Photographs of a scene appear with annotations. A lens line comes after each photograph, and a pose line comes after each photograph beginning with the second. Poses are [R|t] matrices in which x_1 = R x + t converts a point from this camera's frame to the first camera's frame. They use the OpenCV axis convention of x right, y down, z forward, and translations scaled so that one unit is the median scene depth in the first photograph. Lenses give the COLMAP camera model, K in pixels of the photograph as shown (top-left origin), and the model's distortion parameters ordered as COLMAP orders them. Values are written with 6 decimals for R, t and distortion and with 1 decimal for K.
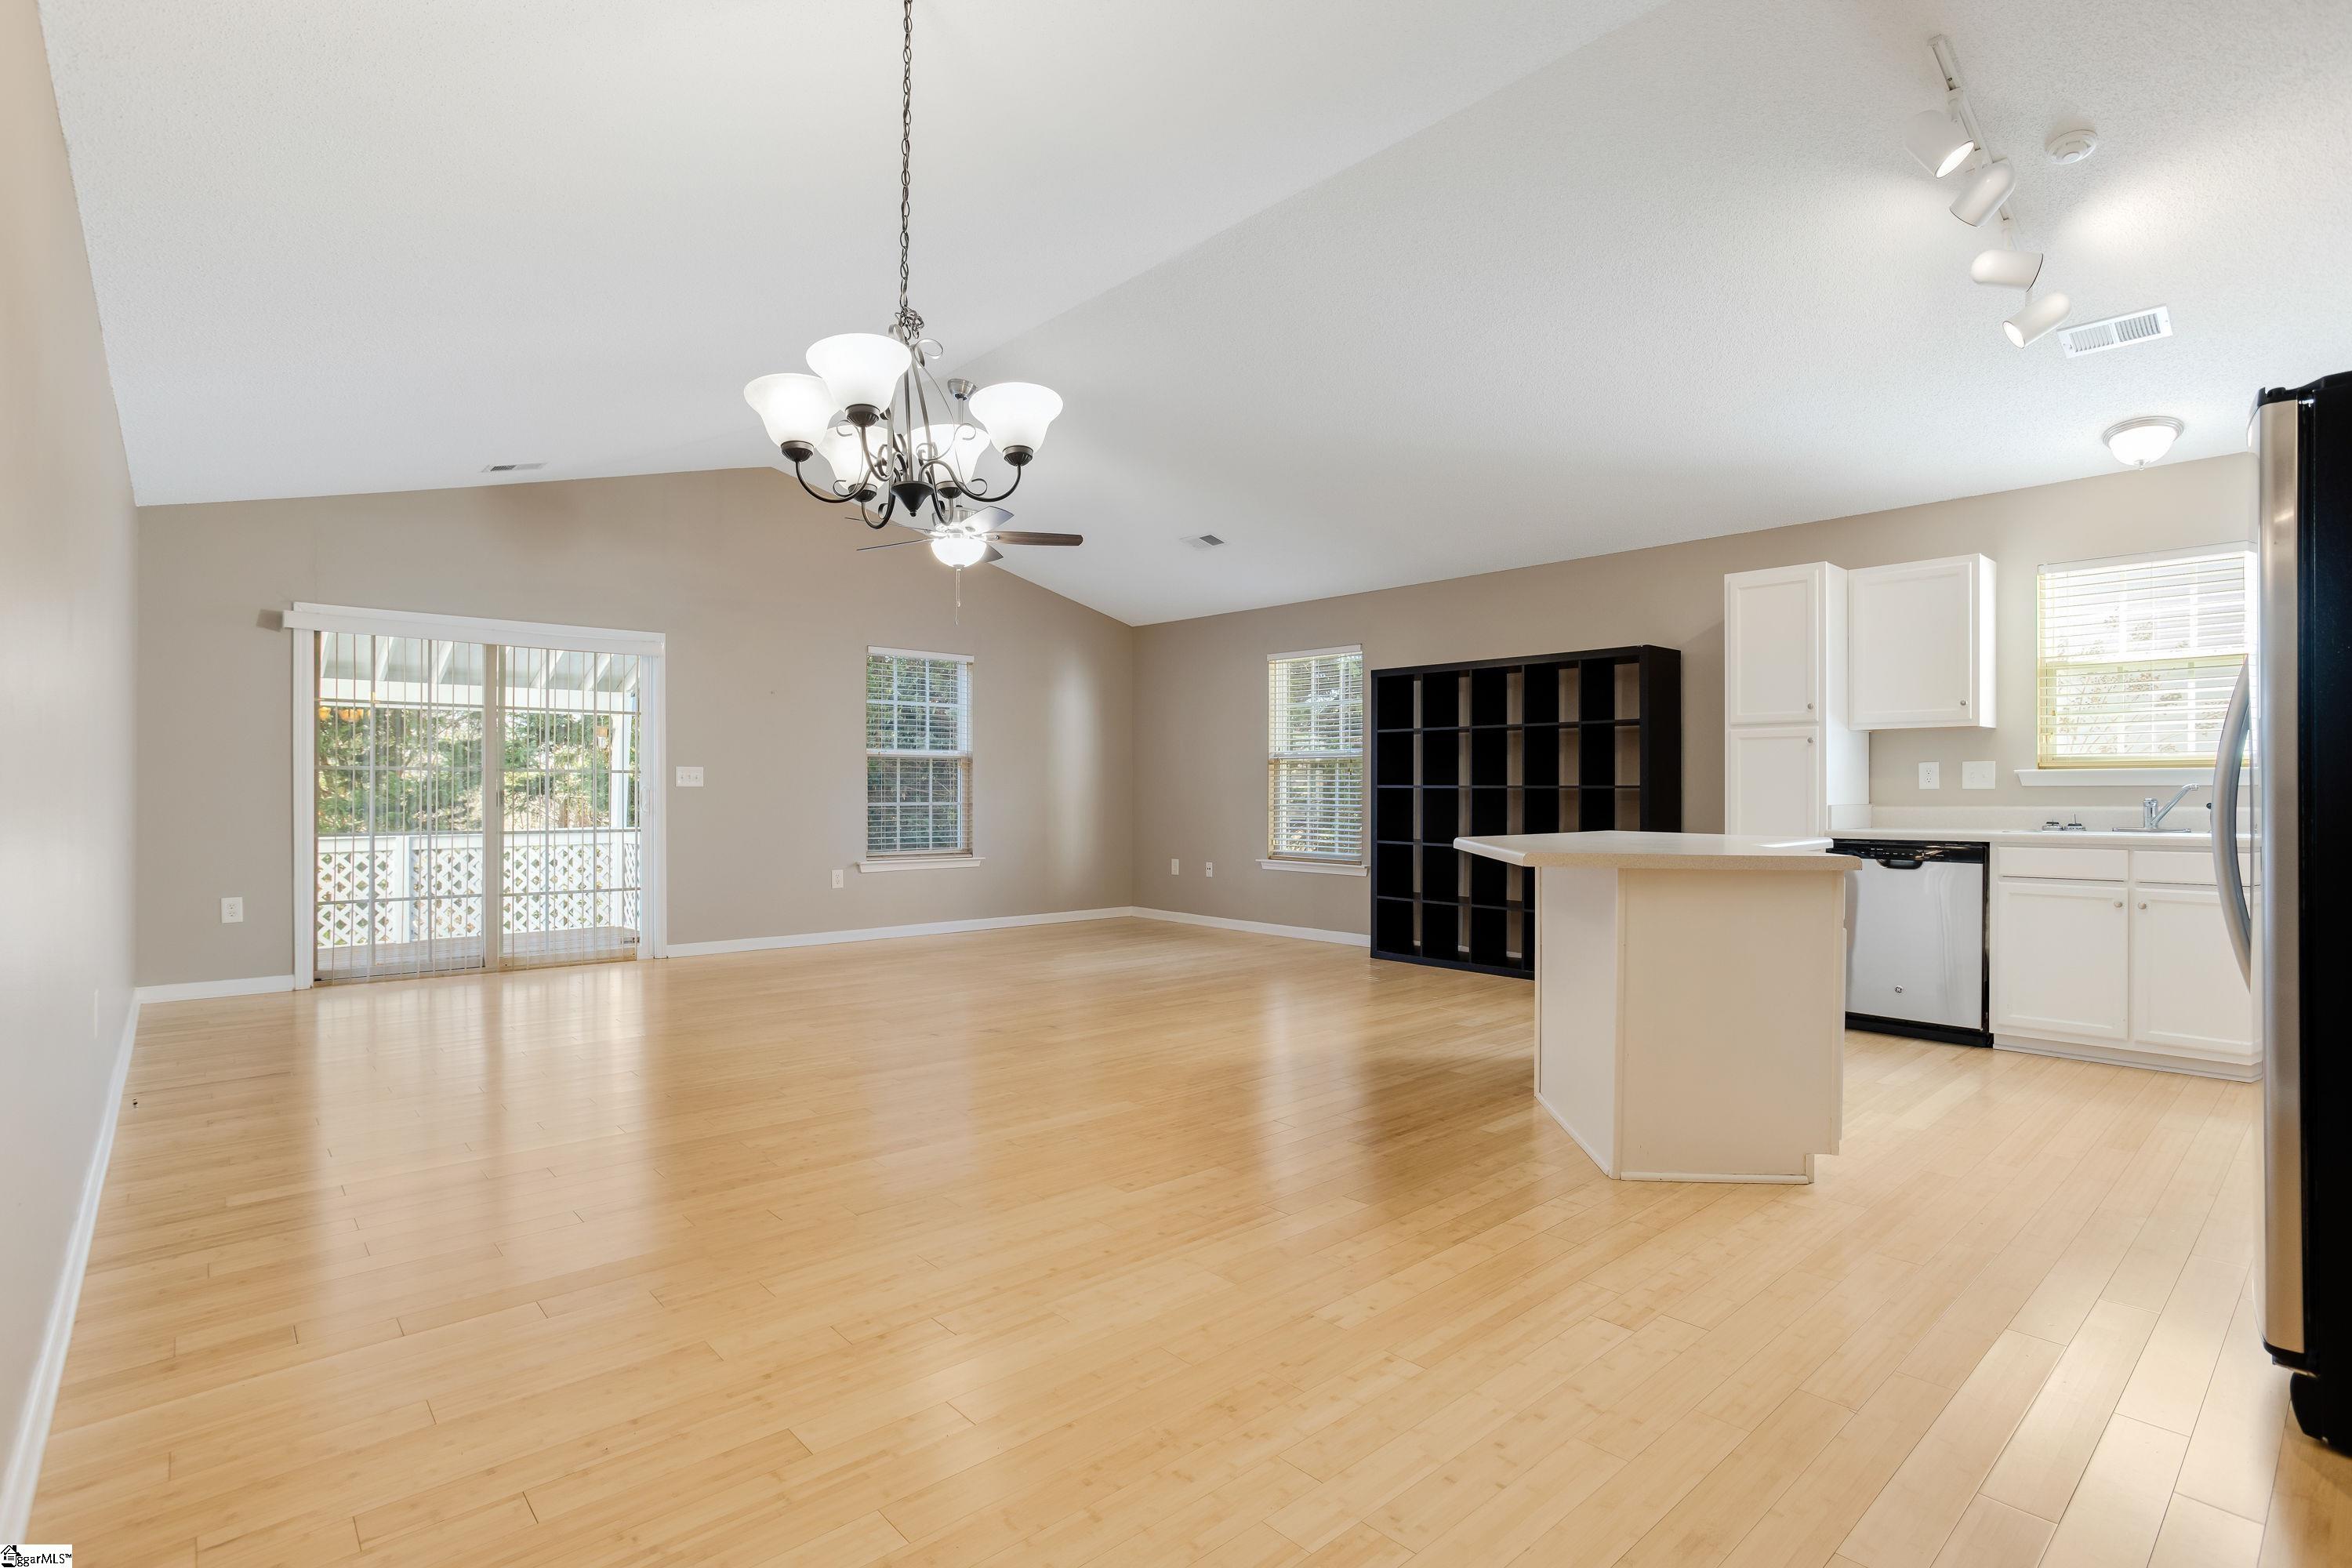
lens RADIAL K [[1133.1, 0, 1172.4], [0, 1133.1, 787.2], [0, 0, 1]] dist [-0.038587, 0.010444]
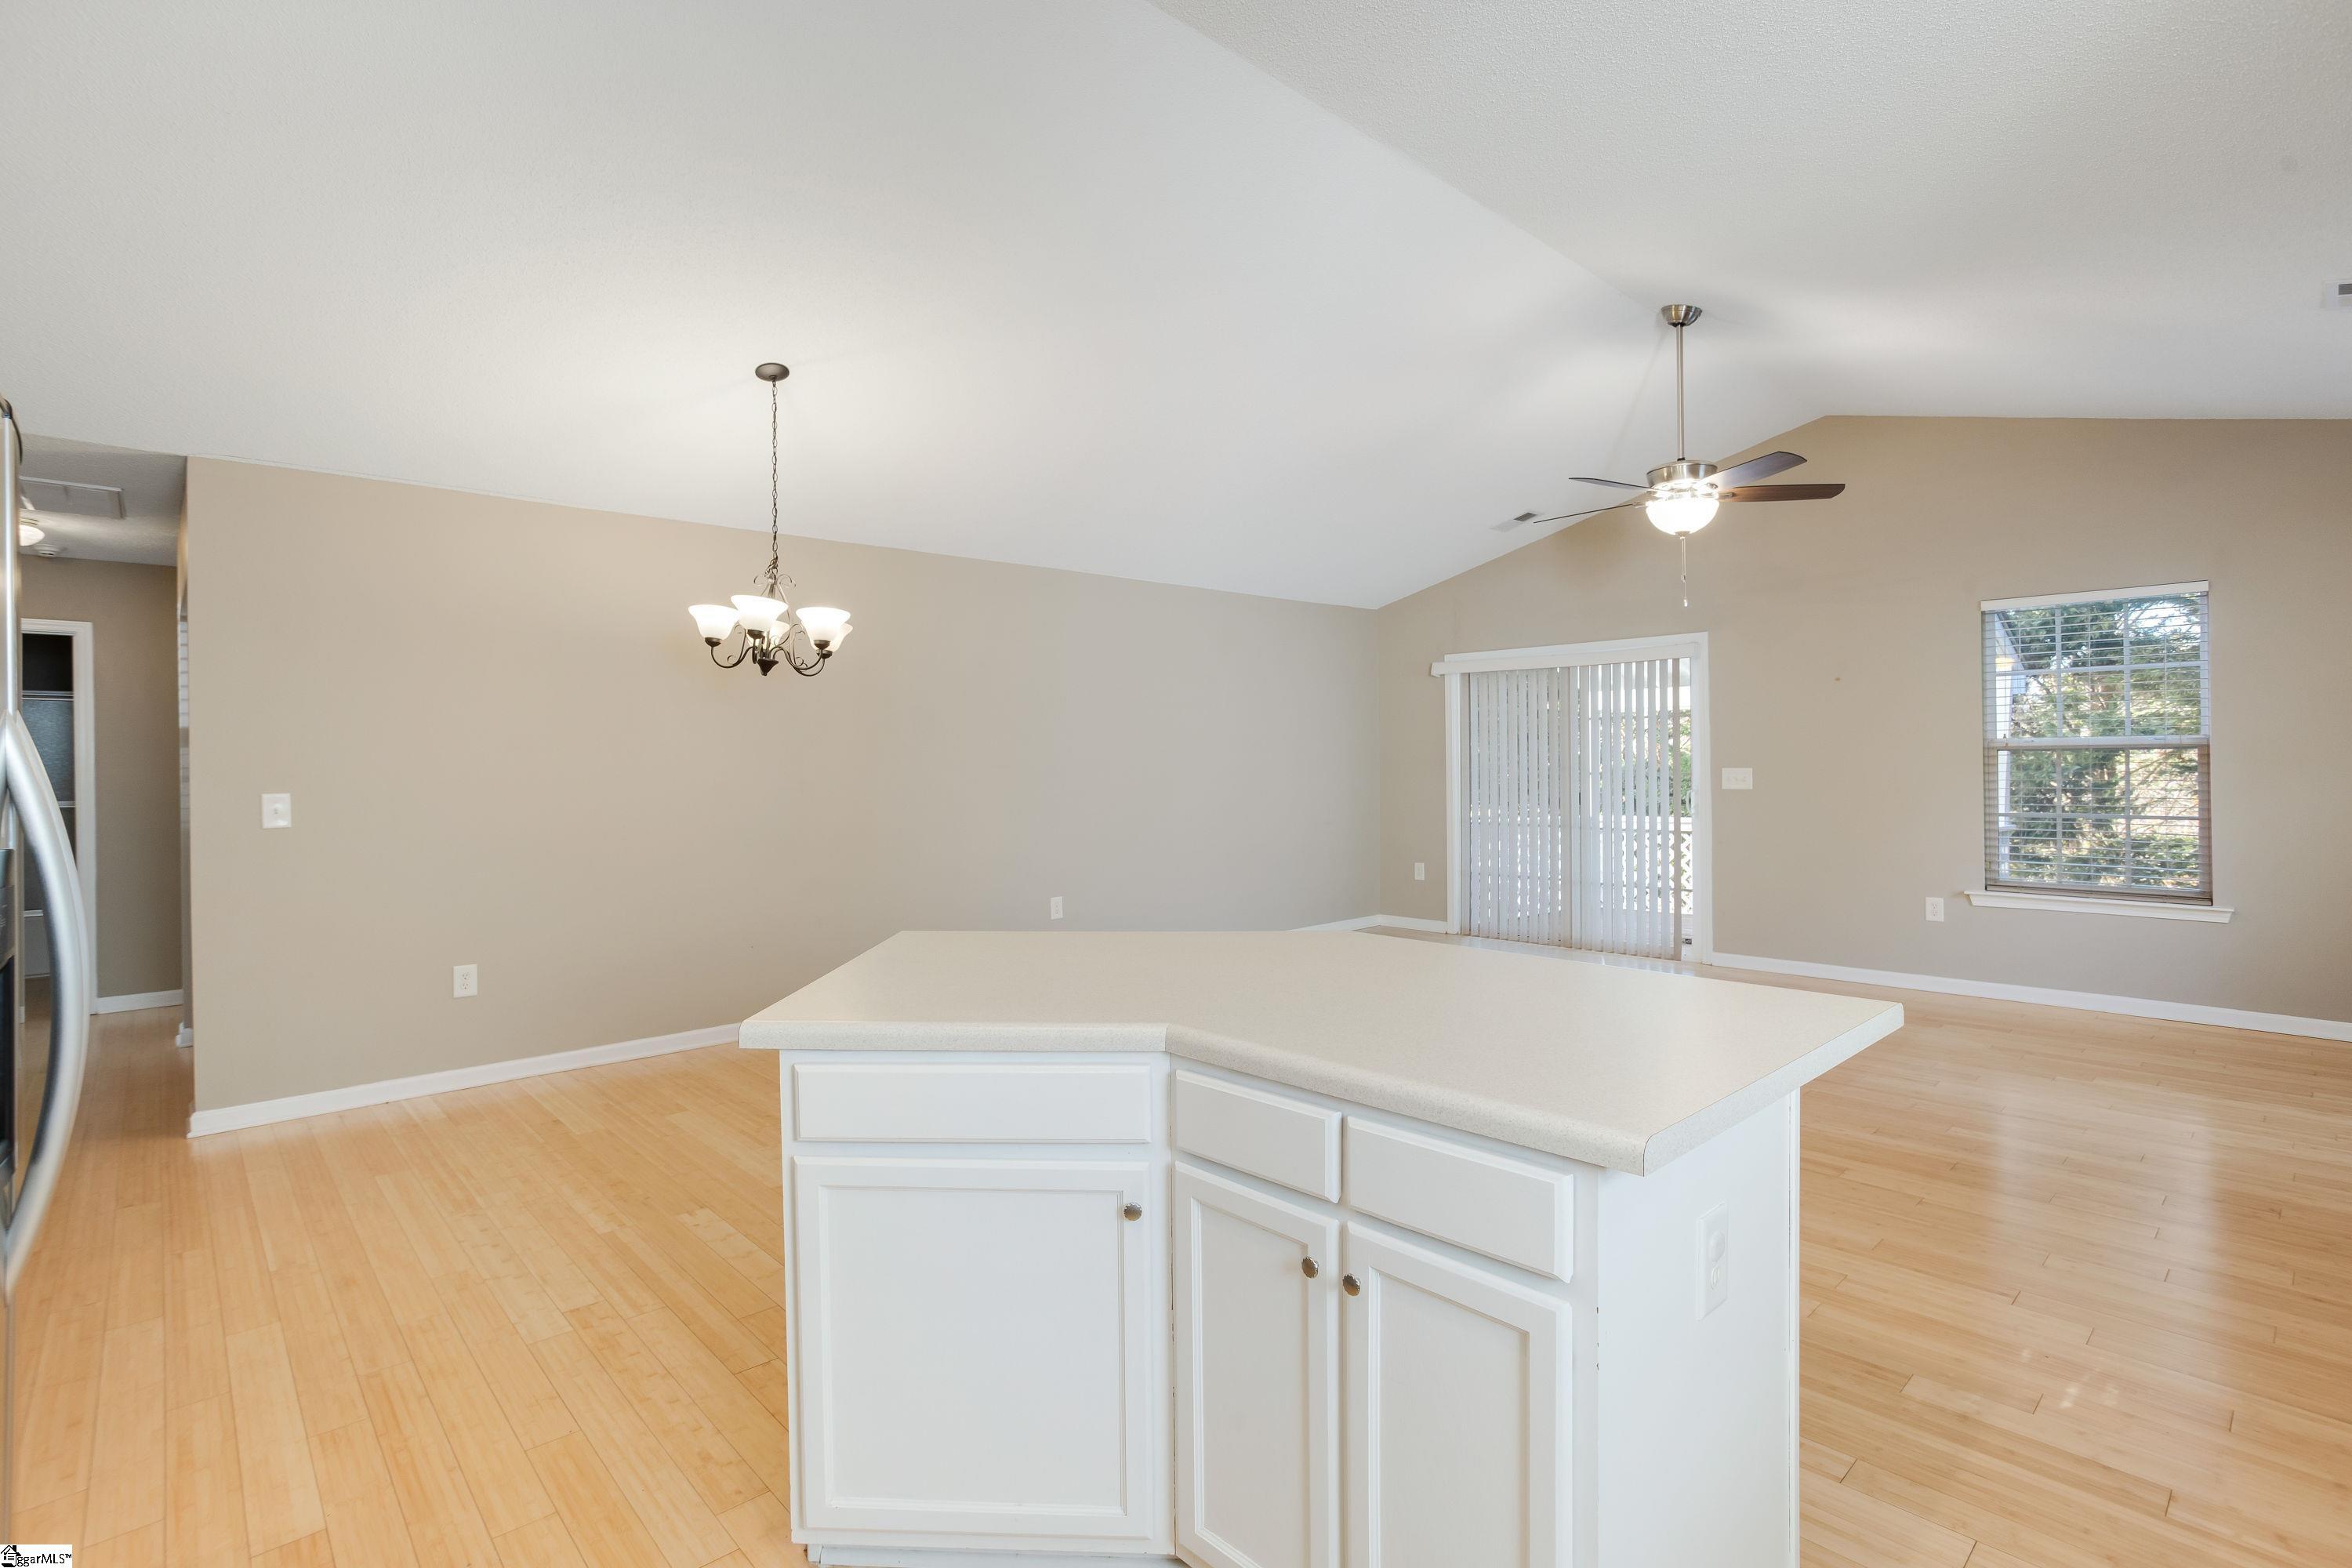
lens RADIAL K [[1133.1, 0, 1178.9], [0, 1133.1, 764.5], [0, 0, 1]] dist [-0.038587, 0.010444]
pose [[0.015058, 0.000385, -0.999887, 0.600989], [0.012446, 0.999922, 0.000573, -0.033211], [0.999809, -0.012453, 0.015052, 0.614533]]
